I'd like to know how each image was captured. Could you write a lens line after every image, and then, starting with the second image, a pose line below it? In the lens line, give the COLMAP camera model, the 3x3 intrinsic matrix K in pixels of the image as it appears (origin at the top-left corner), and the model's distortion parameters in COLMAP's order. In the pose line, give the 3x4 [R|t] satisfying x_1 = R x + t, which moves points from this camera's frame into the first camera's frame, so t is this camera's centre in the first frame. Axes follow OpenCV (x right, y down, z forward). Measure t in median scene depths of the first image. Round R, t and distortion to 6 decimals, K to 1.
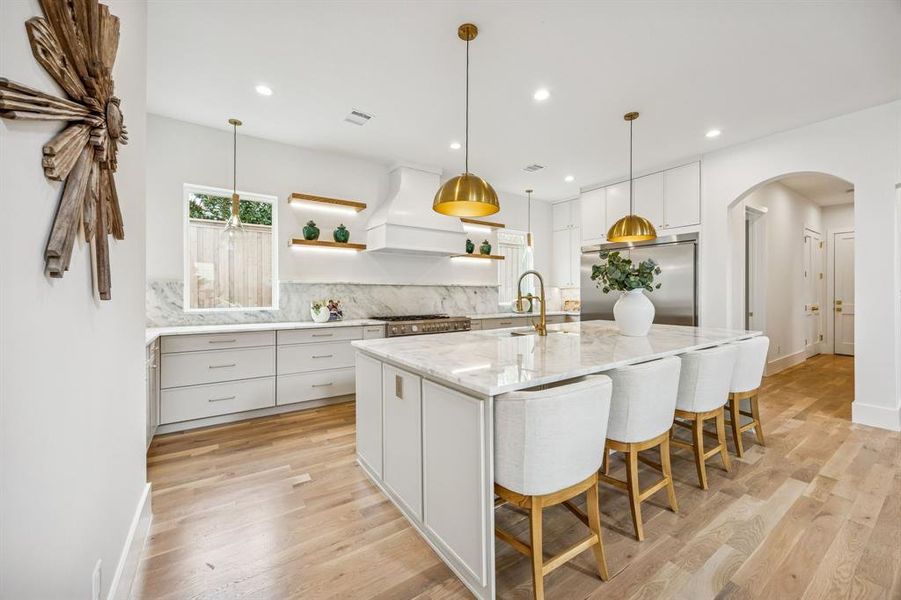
lens RADIAL K [[355.4, 0, 450.7], [0, 355.4, 293.3], [0, 0, 1]] dist [0.000056, 0.000004]
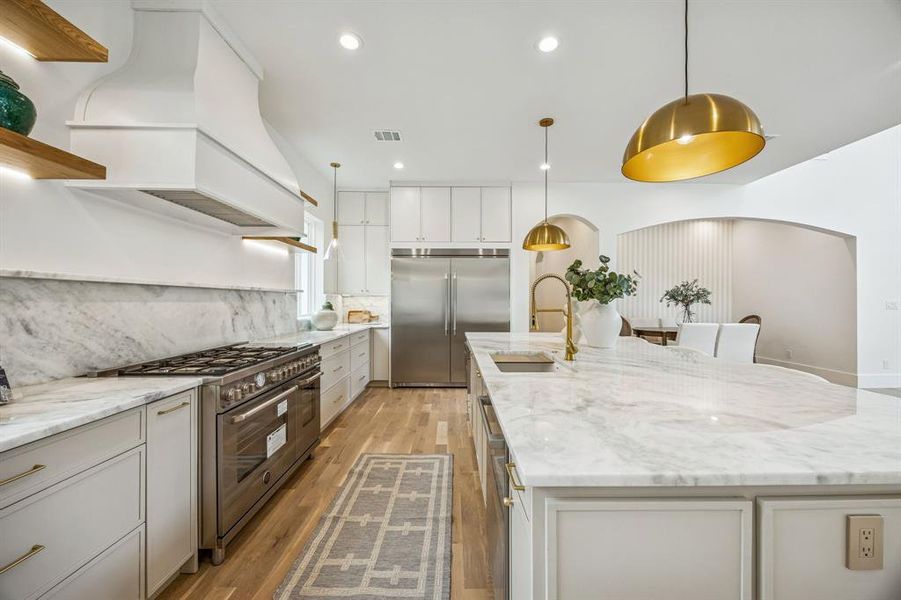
lens RADIAL K [[346.0, 0, 454.4], [0, 346.0, 297.1], [0, 0, 1]] dist [0.000433, 0.000007]
pose [[0.561344, 0.008873, 0.827535, -0.292255], [-0.002713, 0.999957, -0.008882, -0.006173], [-0.827578, 0.002740, 0.561344, 0.476024]]
